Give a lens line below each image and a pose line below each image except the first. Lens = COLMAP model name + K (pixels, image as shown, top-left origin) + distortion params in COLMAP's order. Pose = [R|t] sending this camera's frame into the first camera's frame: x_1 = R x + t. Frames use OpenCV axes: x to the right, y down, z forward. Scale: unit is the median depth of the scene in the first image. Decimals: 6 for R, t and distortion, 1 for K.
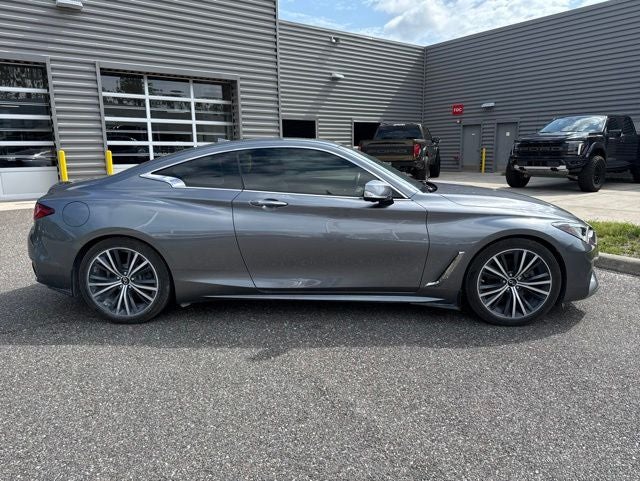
lens RADIAL K [[451.7, 0, 321.8], [0, 451.7, 240.1], [0, 0, 1]] dist [0.041319, -0.055077]
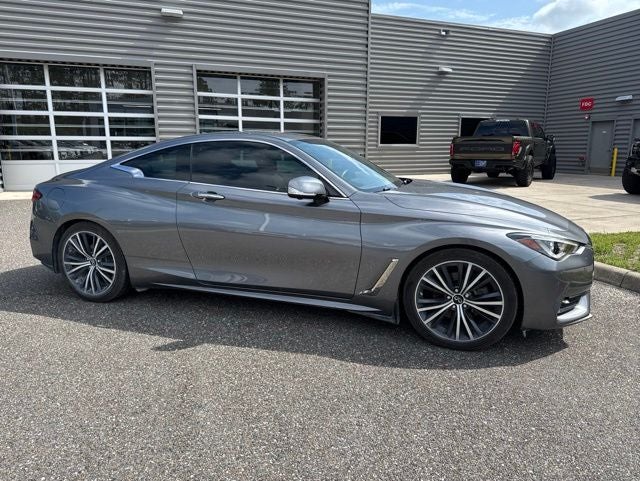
lens RADIAL K [[451.7, 0, 321.8], [0, 451.7, 240.1], [0, 0, 1]] dist [0.041319, -0.055077]
pose [[0.960869, 0.065873, -0.269057, 0.272163], [-0.064823, 0.997815, 0.012795, -0.009222], [0.269311, 0.005147, 0.963039, 0.069149]]
